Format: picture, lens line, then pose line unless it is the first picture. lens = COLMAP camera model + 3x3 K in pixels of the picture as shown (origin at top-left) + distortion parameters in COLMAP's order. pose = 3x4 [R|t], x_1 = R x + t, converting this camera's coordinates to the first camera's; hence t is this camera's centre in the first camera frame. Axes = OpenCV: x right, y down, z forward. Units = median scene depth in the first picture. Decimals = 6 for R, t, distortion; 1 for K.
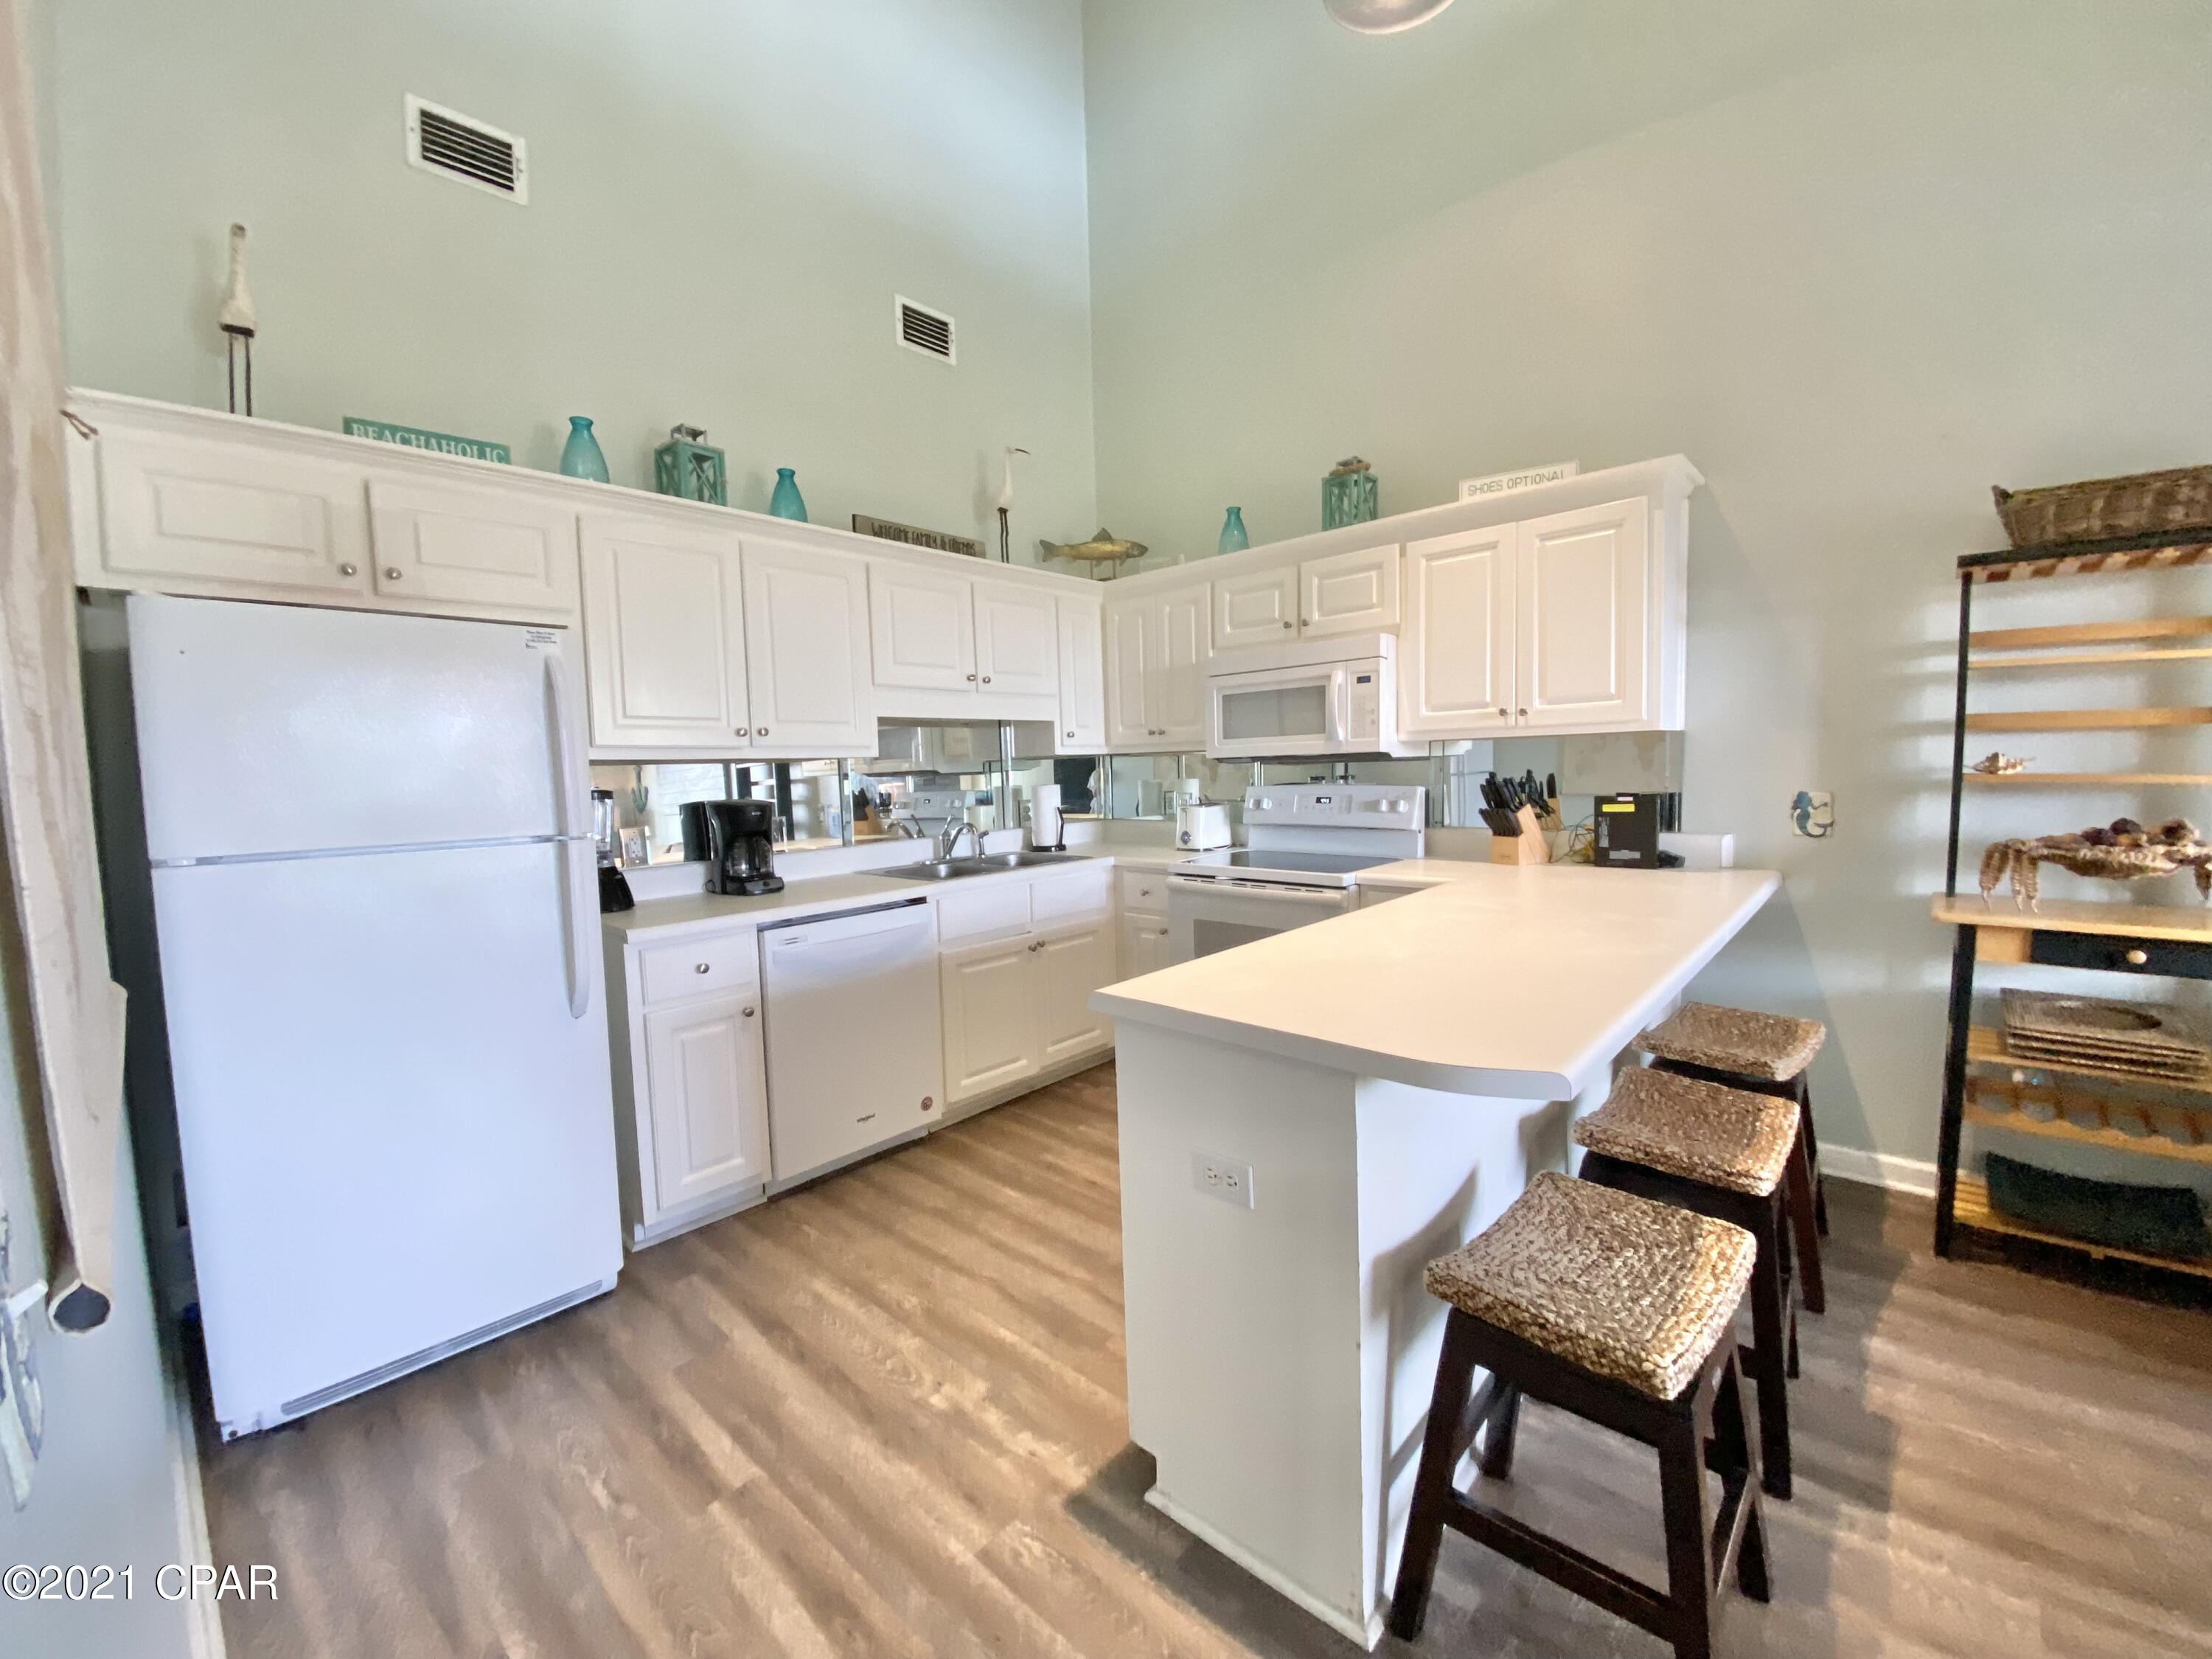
lens RADIAL K [[880.5, 0, 1094.0], [0, 880.5, 844.7], [0, 0, 1]] dist [0.015690, -0.017069]
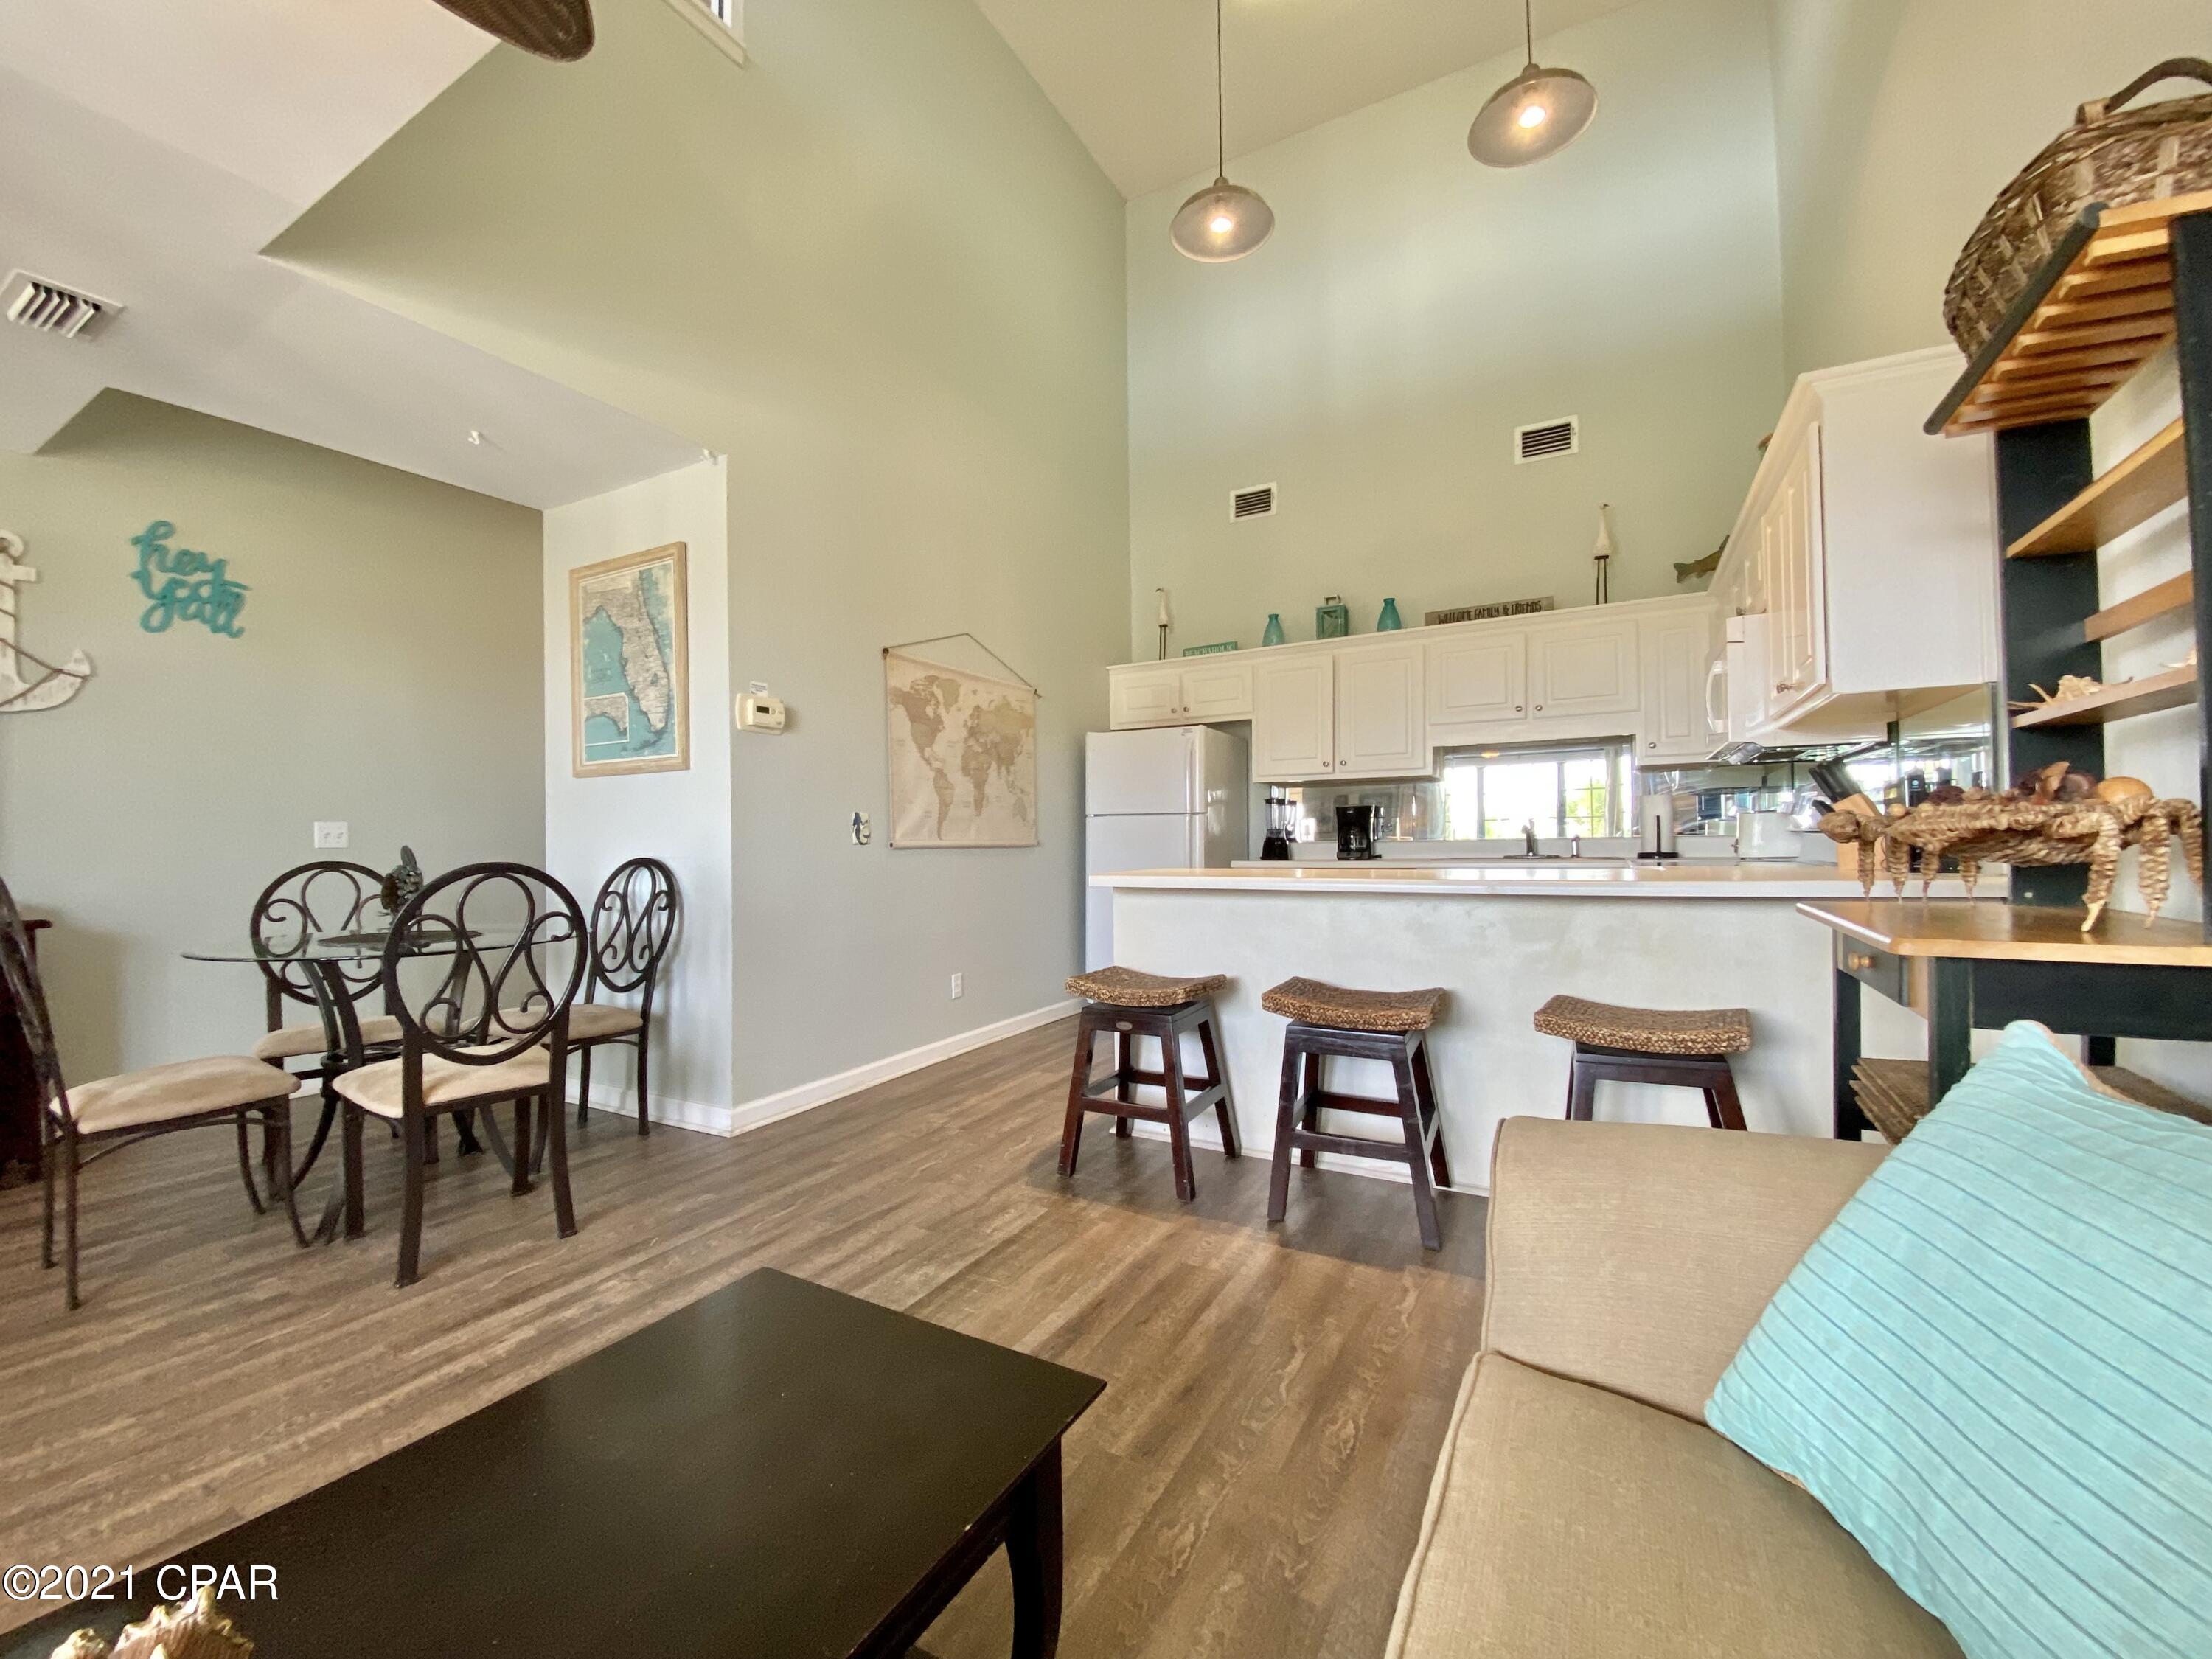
lens RADIAL K [[908.1, 0, 1082.8], [0, 908.1, 835.1], [0, 0, 1]] dist [0.016632, -0.018818]
pose [[0.216202, 0.019409, -0.976156, 1.155984], [-0.084249, 0.996444, 0.001152, 0.047592], [0.972707, 0.081991, 0.217068, 0.136571]]
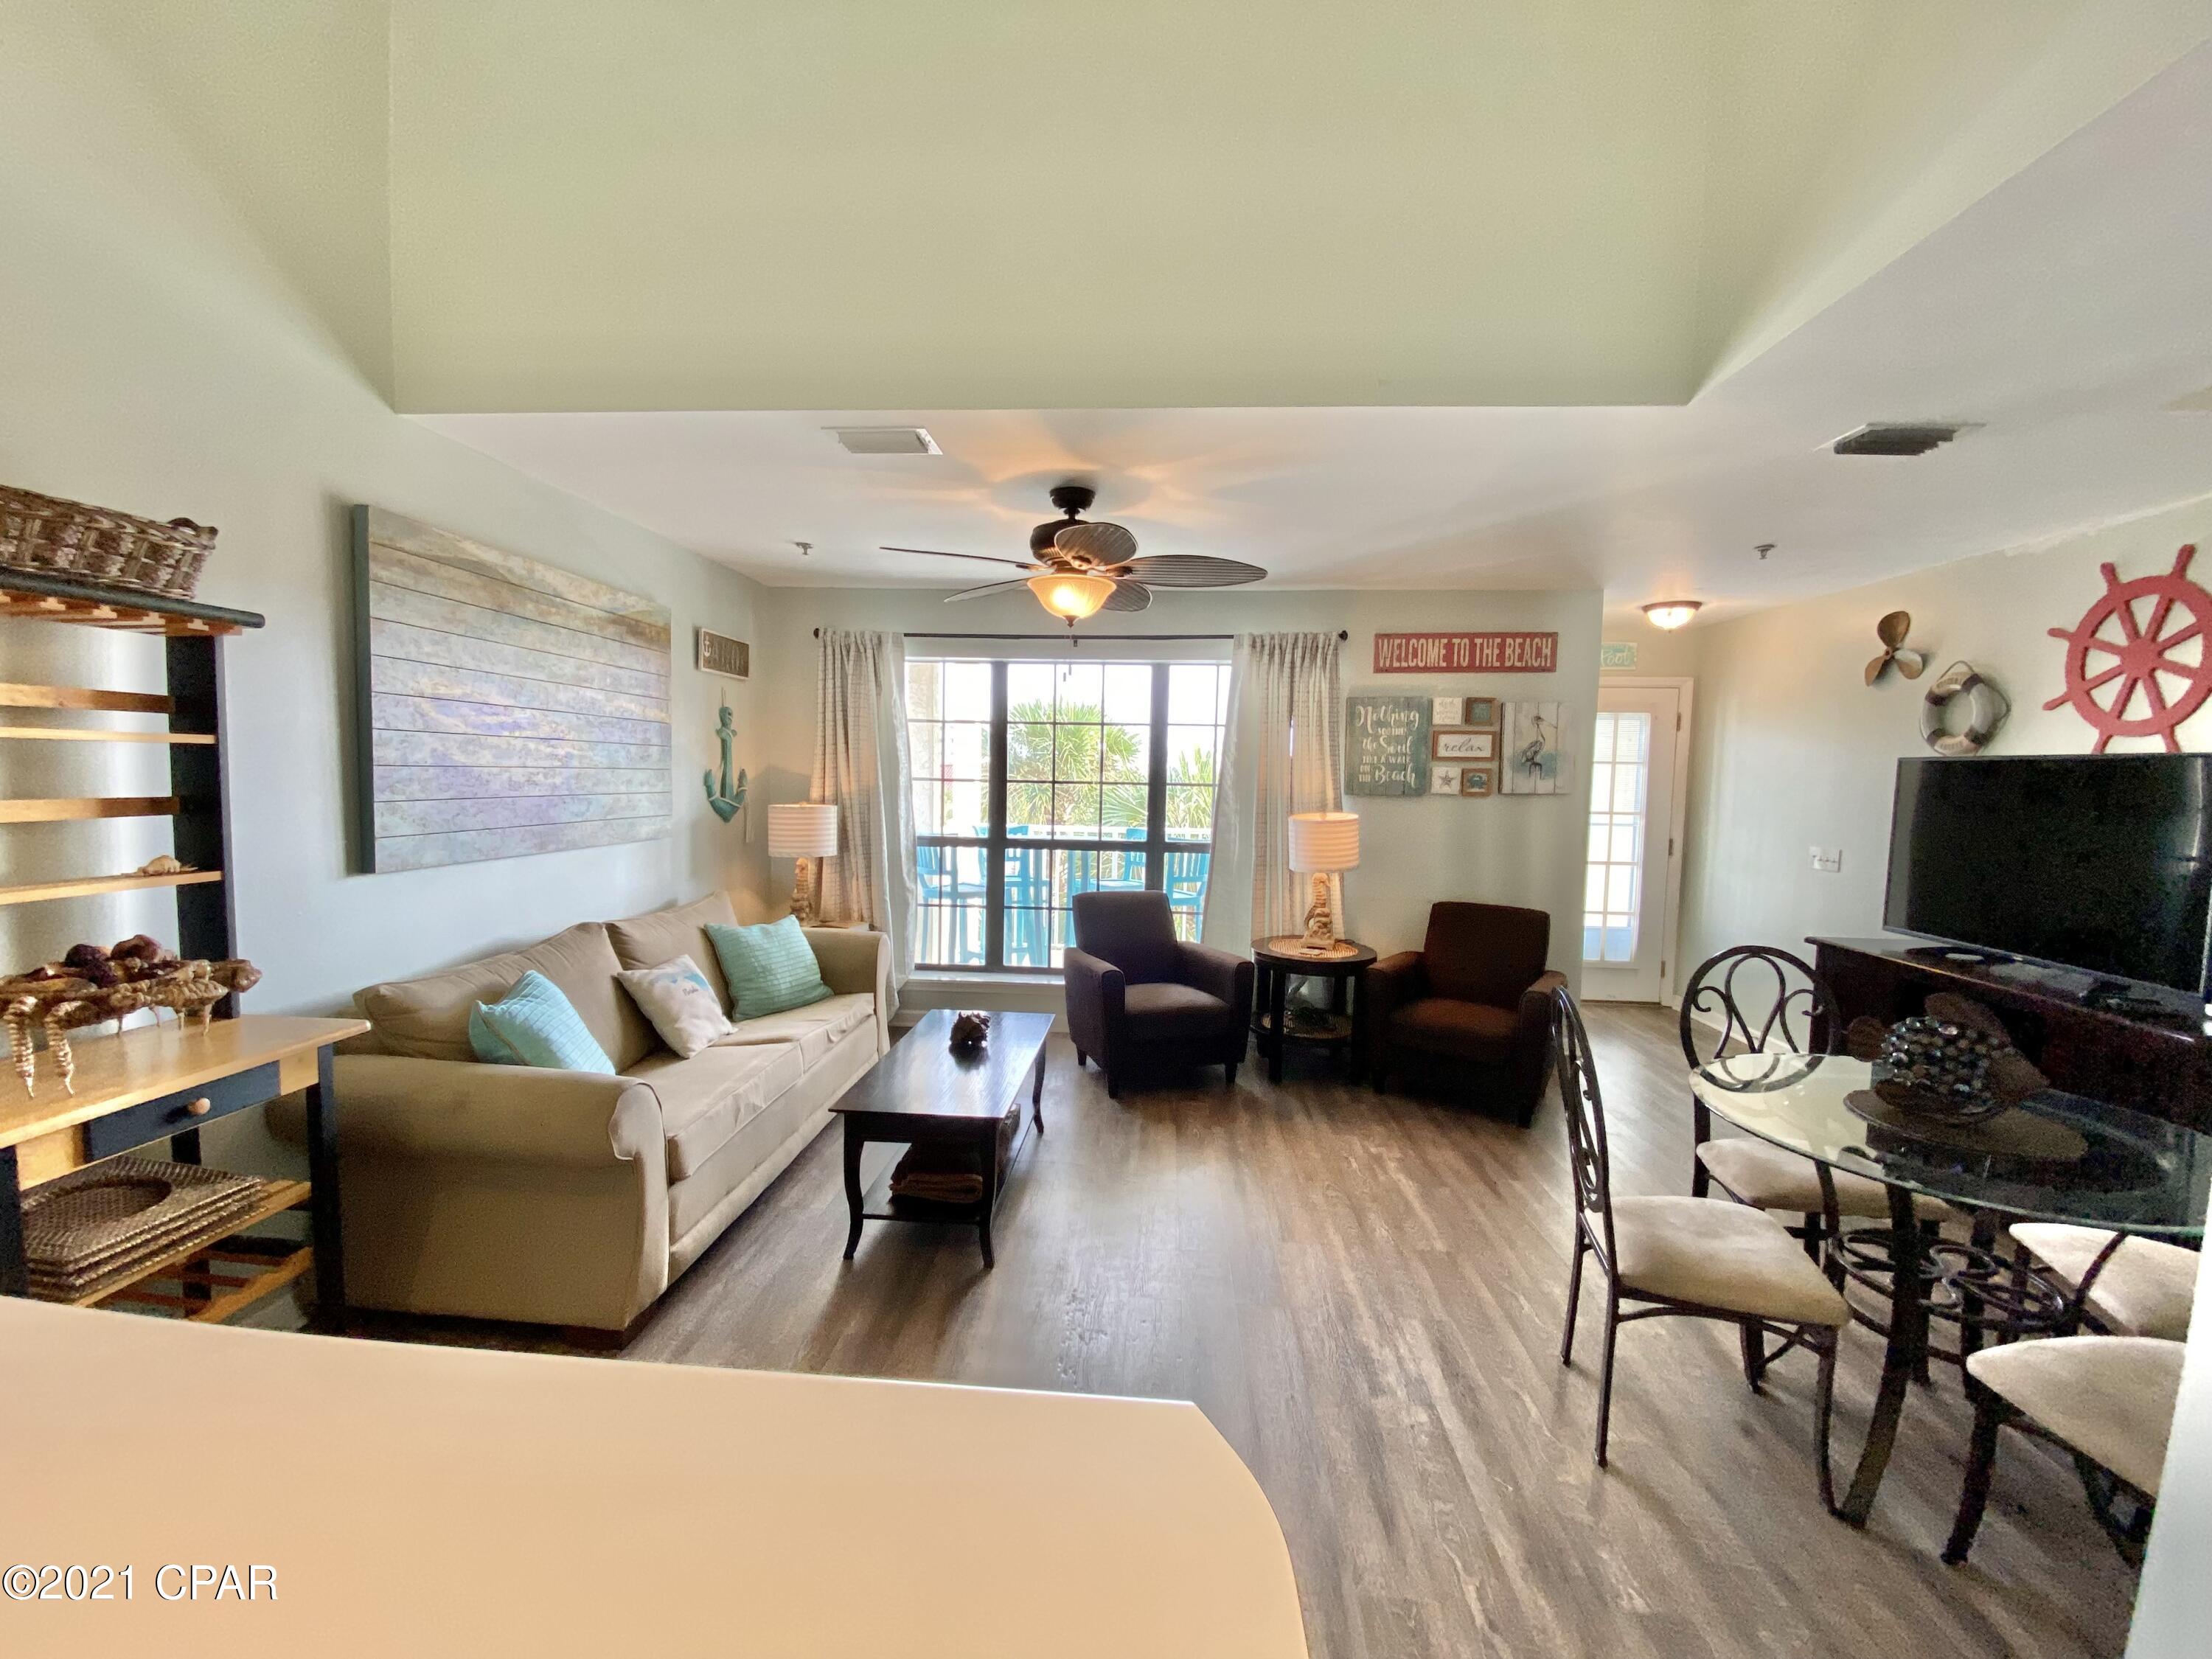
lens RADIAL K [[905.1, 0, 1092.3], [0, 905.1, 841.0], [0, 0, 1]] dist [0.017314, -0.018932]
pose [[-0.624829, -0.044737, 0.779479, 0.007629], [0.066282, 0.991714, 0.110049, -0.103801], [-0.777943, 0.120427, -0.616686, 0.538977]]
